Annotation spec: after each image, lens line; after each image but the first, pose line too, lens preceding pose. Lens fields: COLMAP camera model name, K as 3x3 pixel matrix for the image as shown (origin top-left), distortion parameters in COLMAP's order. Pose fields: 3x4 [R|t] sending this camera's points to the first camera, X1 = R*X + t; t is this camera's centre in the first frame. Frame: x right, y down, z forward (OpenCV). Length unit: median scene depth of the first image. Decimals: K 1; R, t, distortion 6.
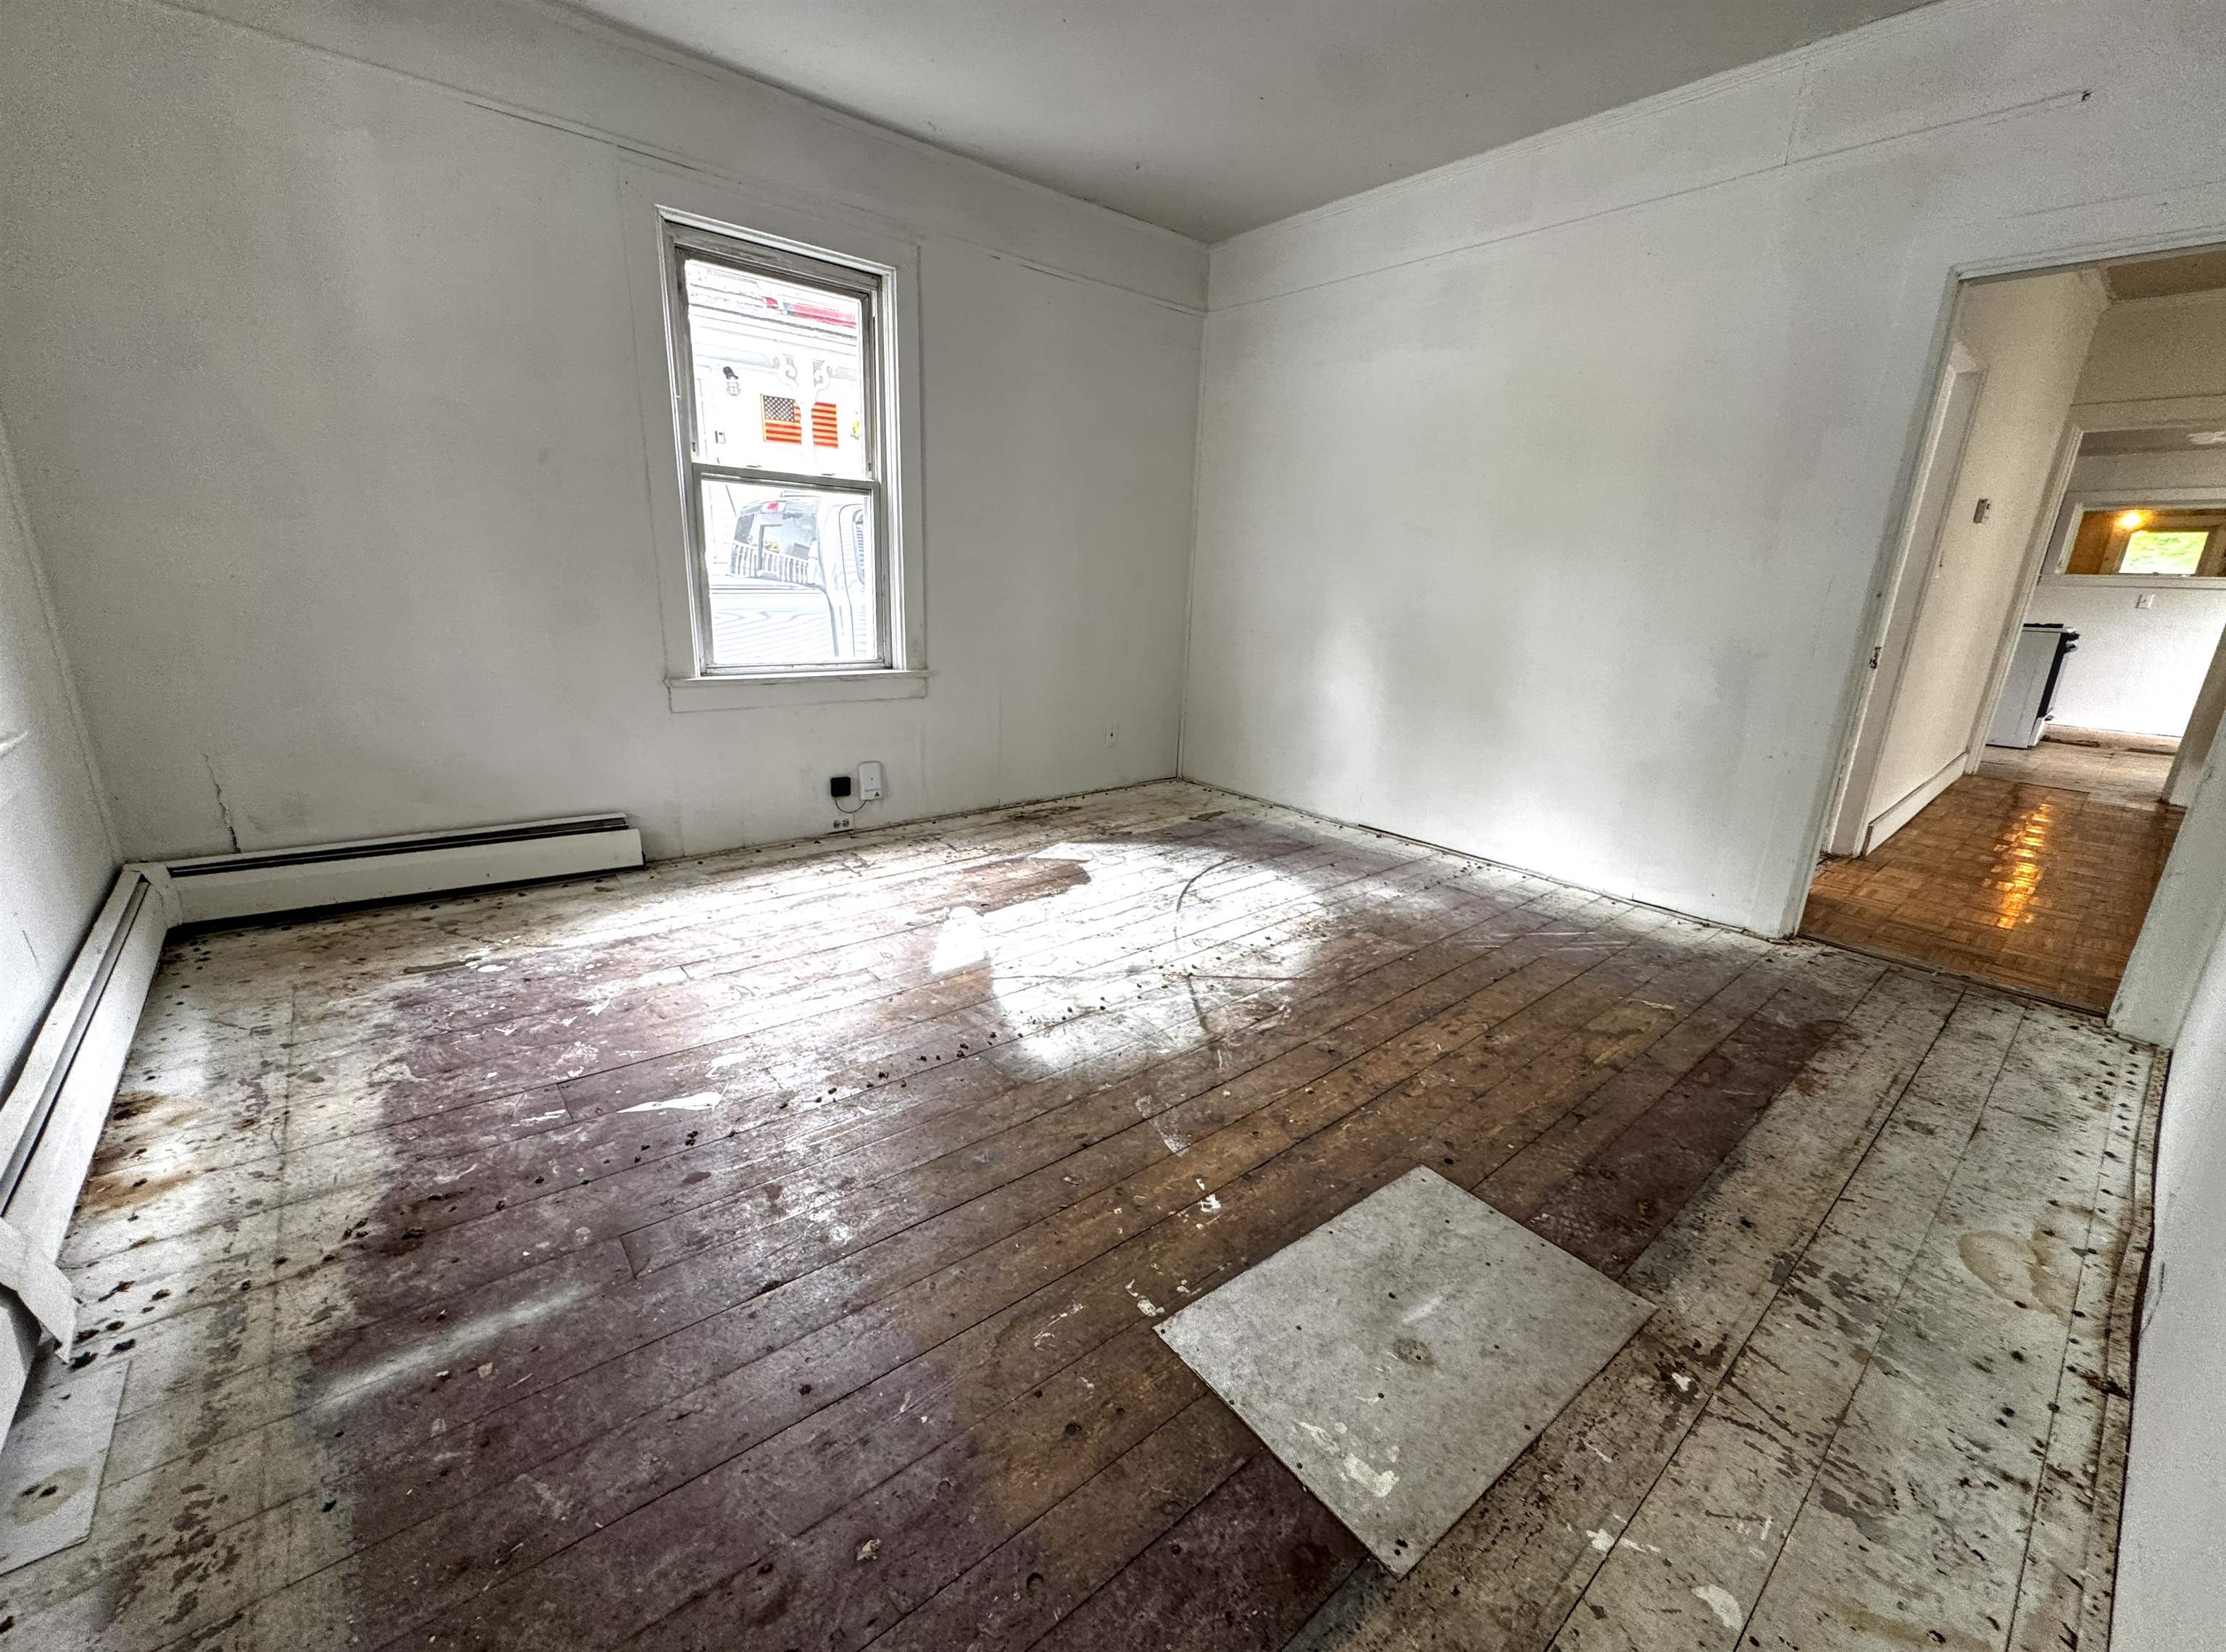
lens RADIAL K [[897.4, 0, 1110.6], [0, 897.4, 818.7], [0, 0, 1]] dist [-0.002638, 0.000983]
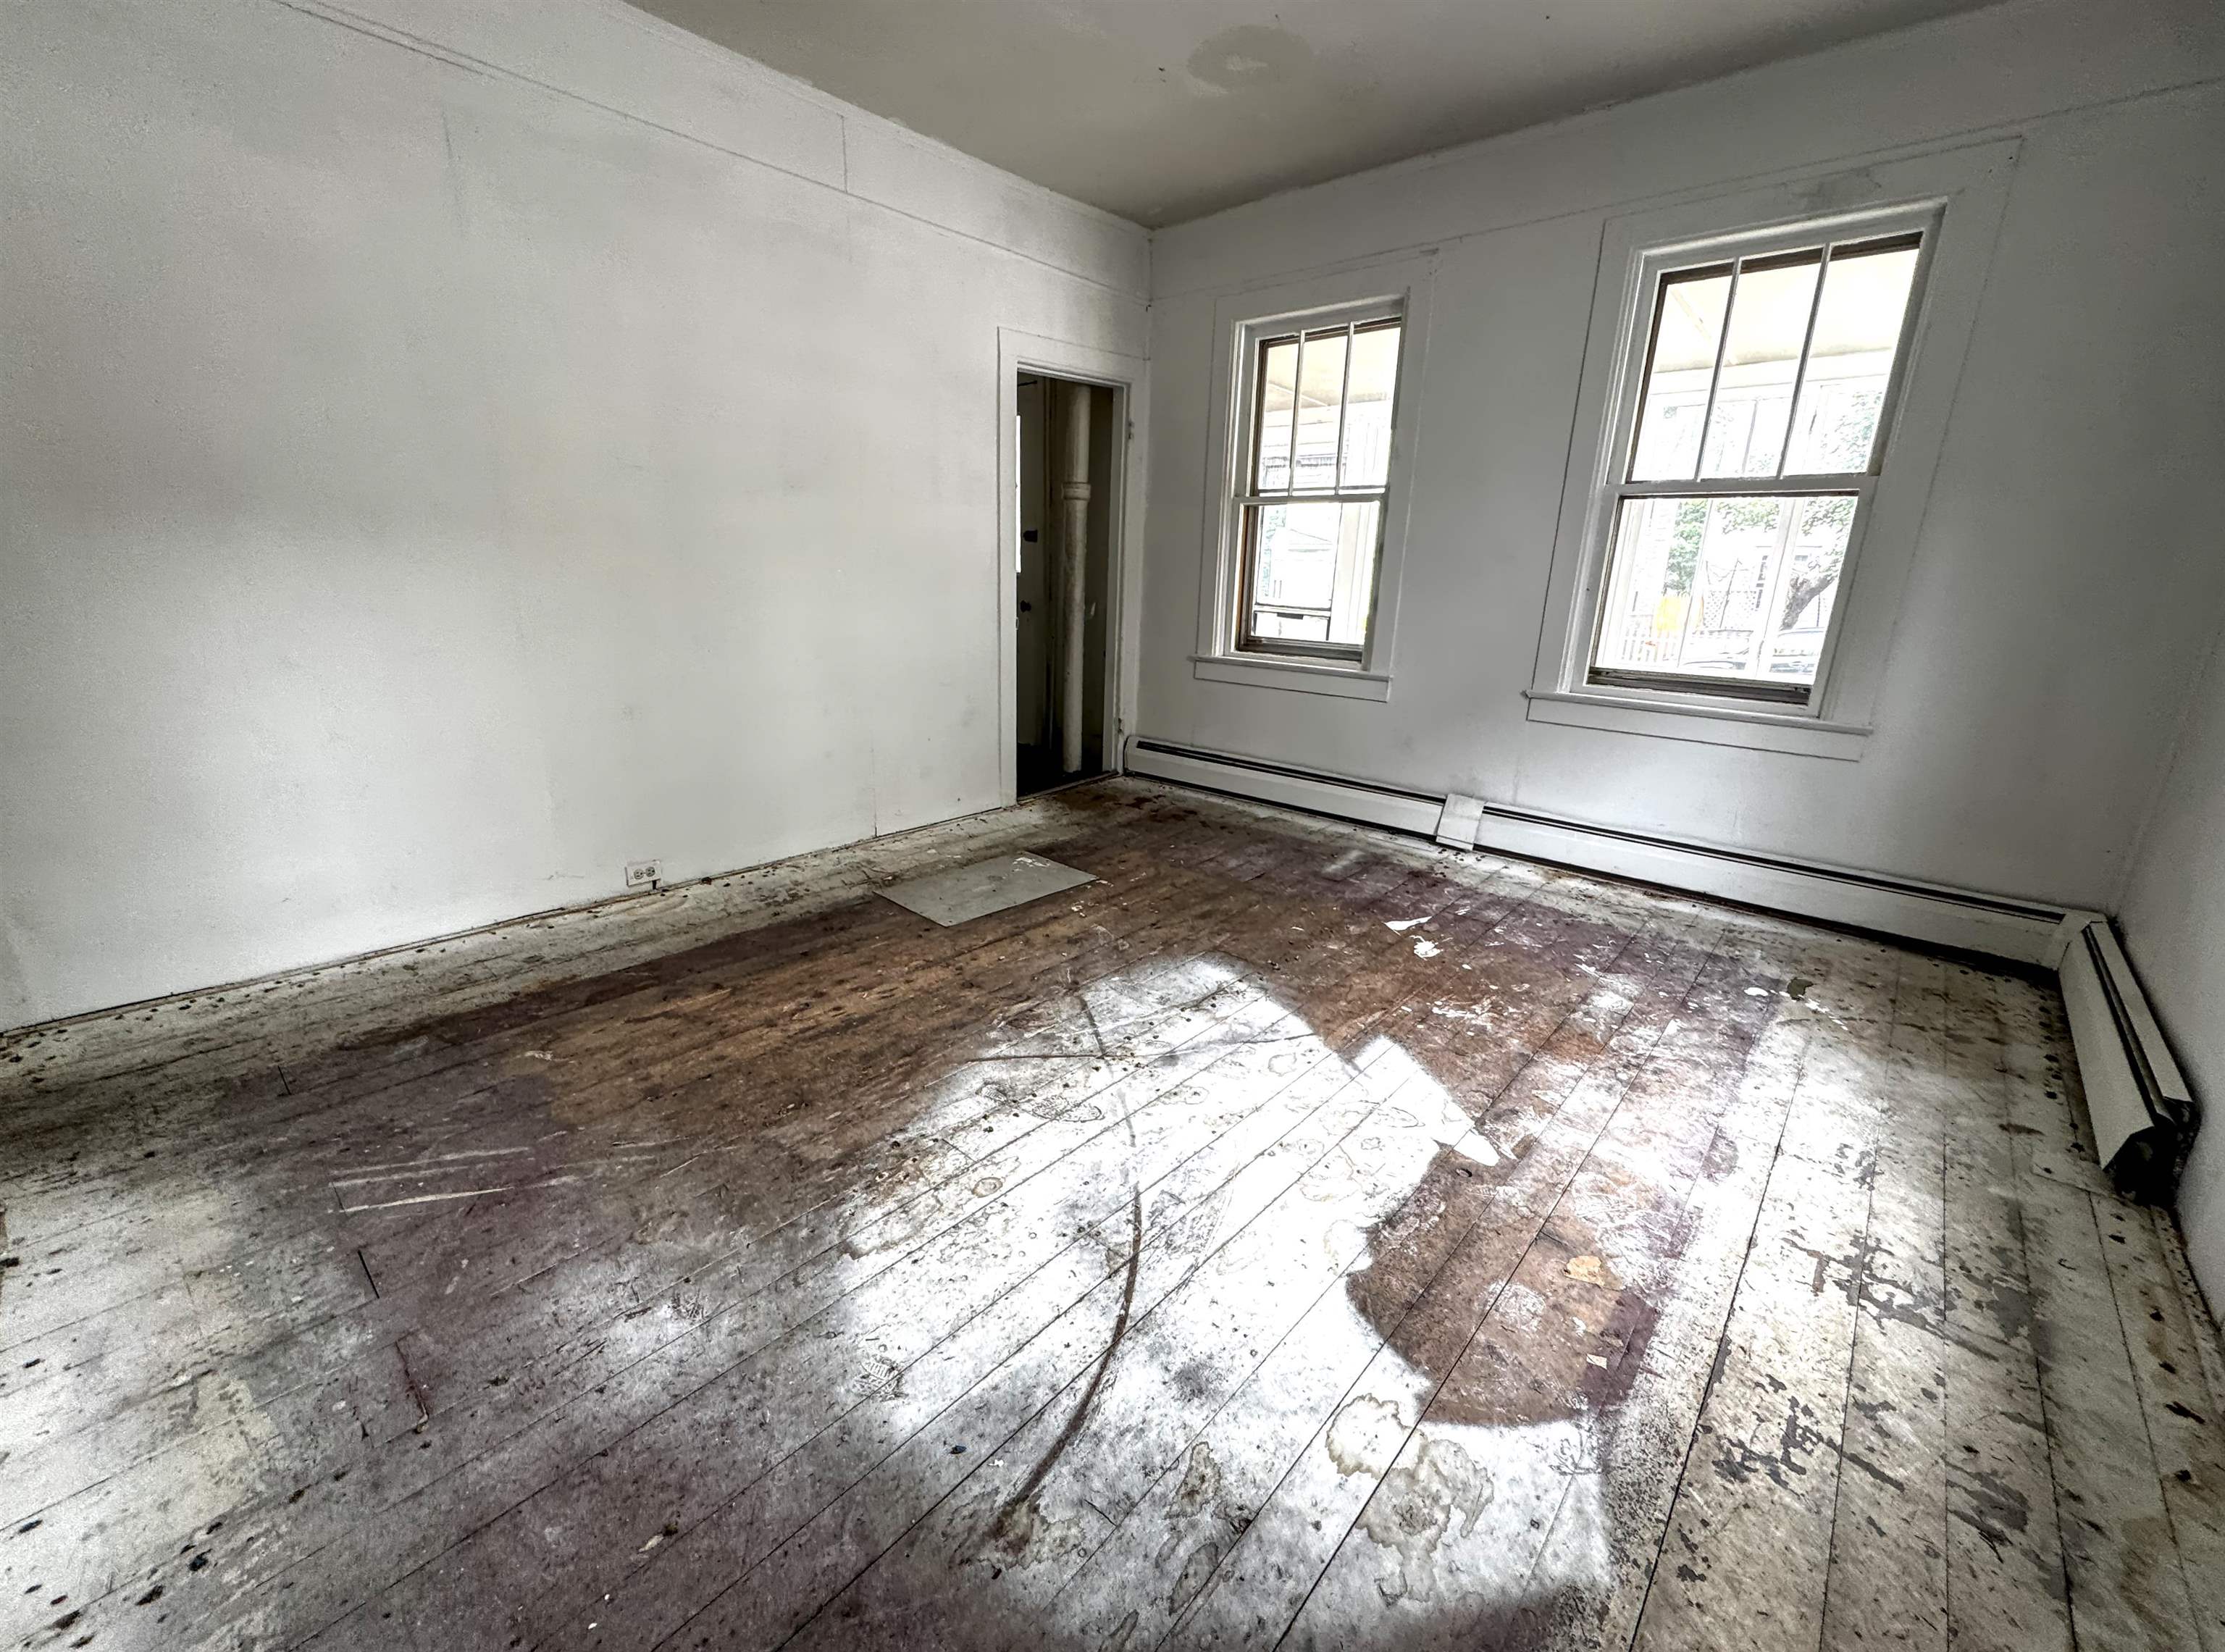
lens RADIAL K [[897.0, 0, 1111.1], [0, 897.0, 831.1], [0, 0, 1]] dist [-0.002638, 0.000983]
pose [[-0.987449, -0.022199, -0.156372, 0.228028], [-0.101830, 0.846299, 0.522885, -0.465549], [0.120729, 0.532246, -0.837937, 1.686175]]
